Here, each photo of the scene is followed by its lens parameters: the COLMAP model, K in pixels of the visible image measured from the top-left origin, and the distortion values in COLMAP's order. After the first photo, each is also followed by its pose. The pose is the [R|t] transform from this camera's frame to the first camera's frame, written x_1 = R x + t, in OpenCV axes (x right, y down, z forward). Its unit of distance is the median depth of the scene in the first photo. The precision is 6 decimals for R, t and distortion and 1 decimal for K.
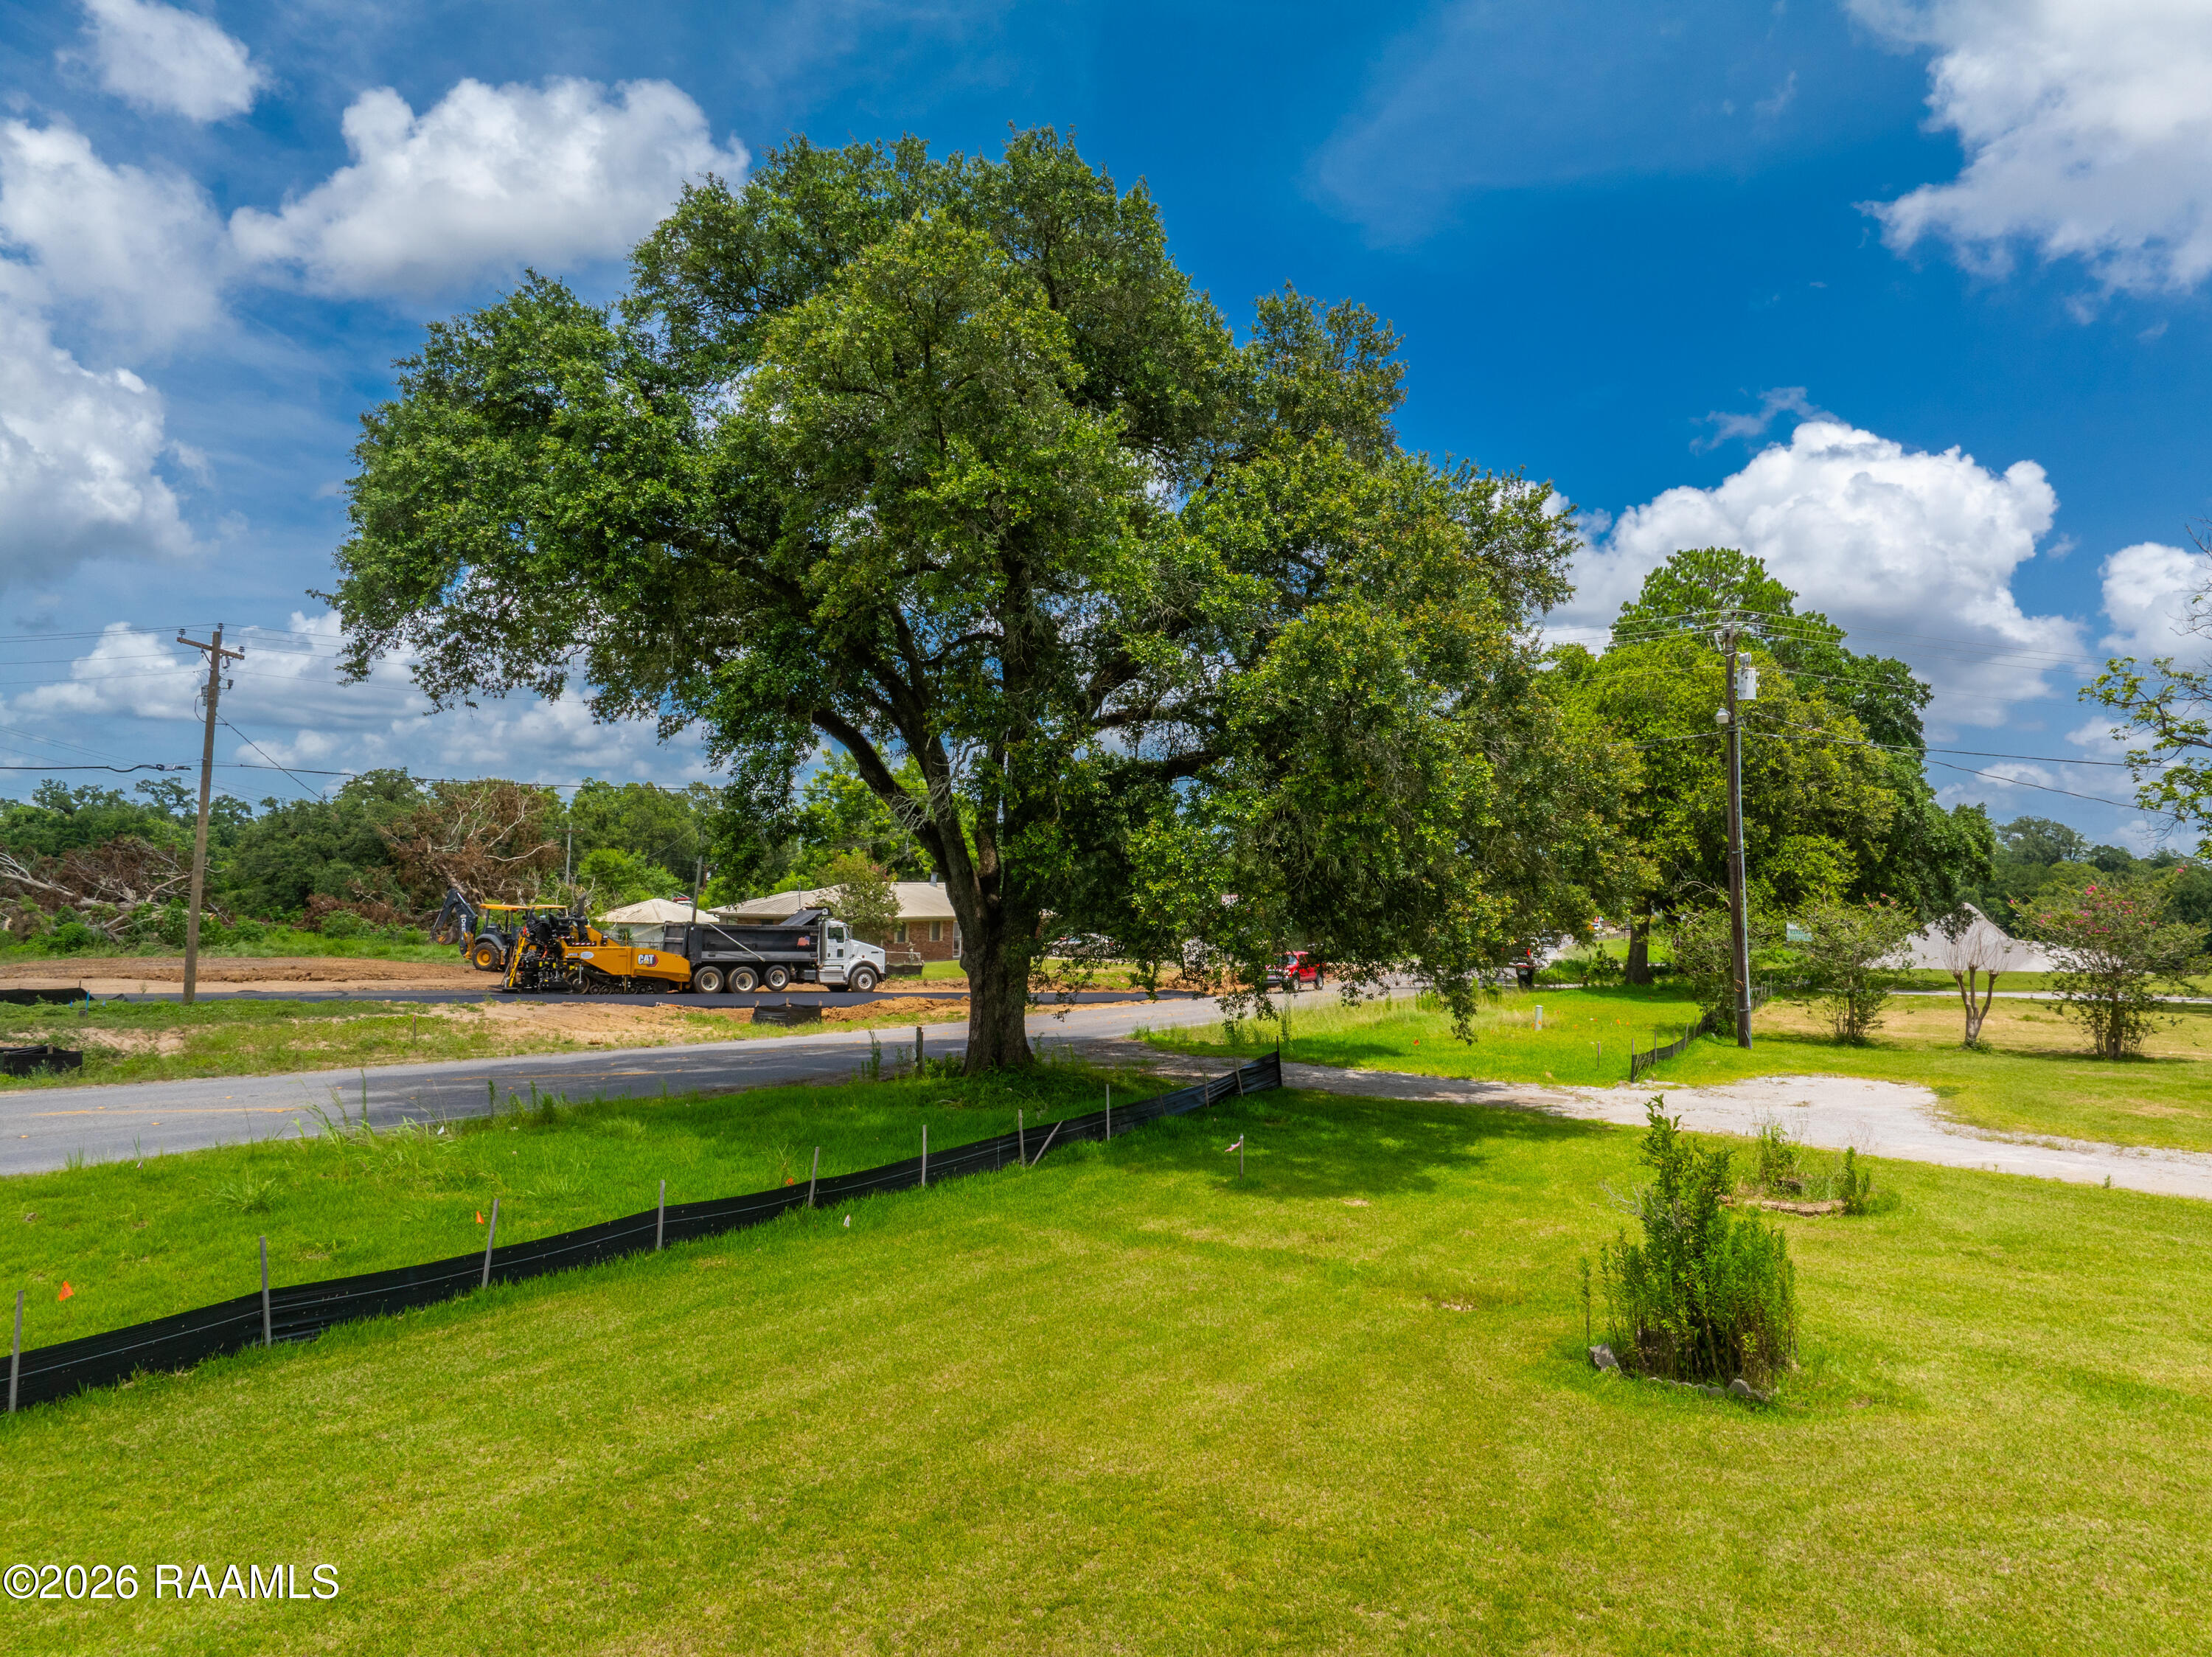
lens RADIAL K [[1543.4, 0, 1114.2], [0, 1543.4, 819.8], [0, 0, 1]] dist [-0.046242, 0.007538]
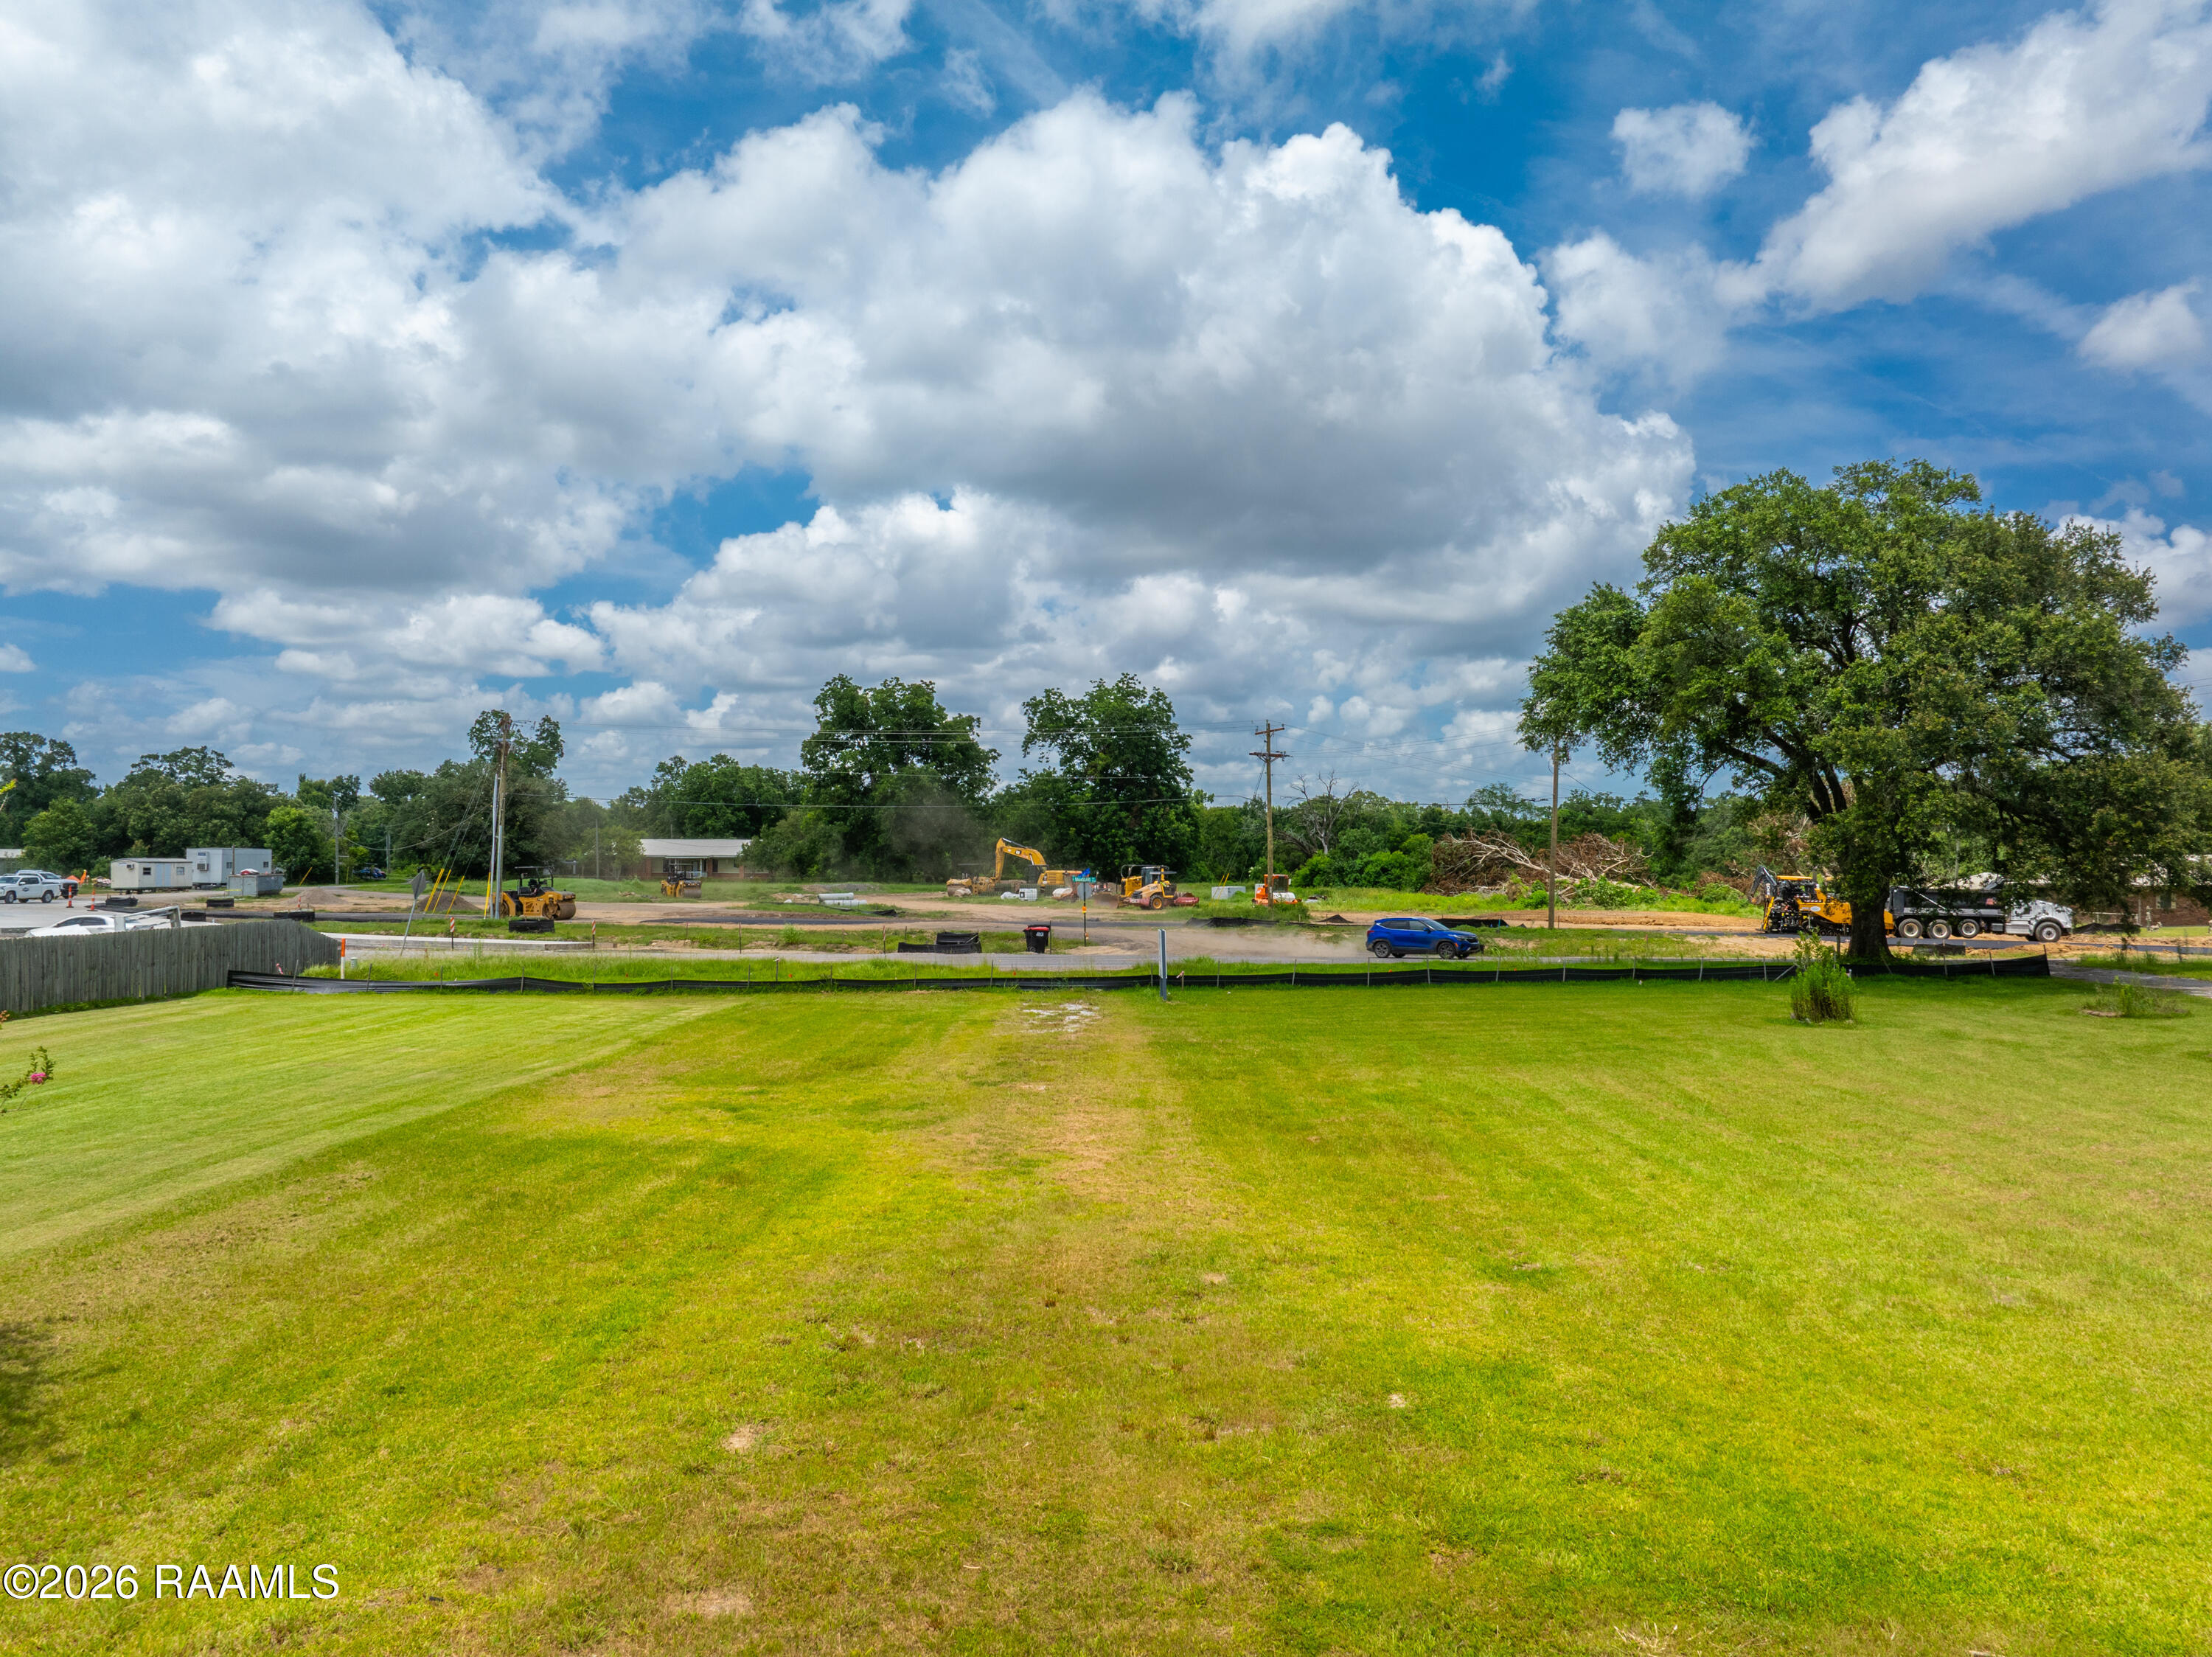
lens RADIAL K [[1543.4, 0, 1105.5], [0, 1543.4, 832.0], [0, 0, 1]] dist [-0.046242, 0.007538]
pose [[0.577297, -0.035103, -0.815779, 0.418580], [0.055402, 0.998457, -0.003758, -0.016421], [0.814652, -0.043026, 0.578352, -0.354896]]
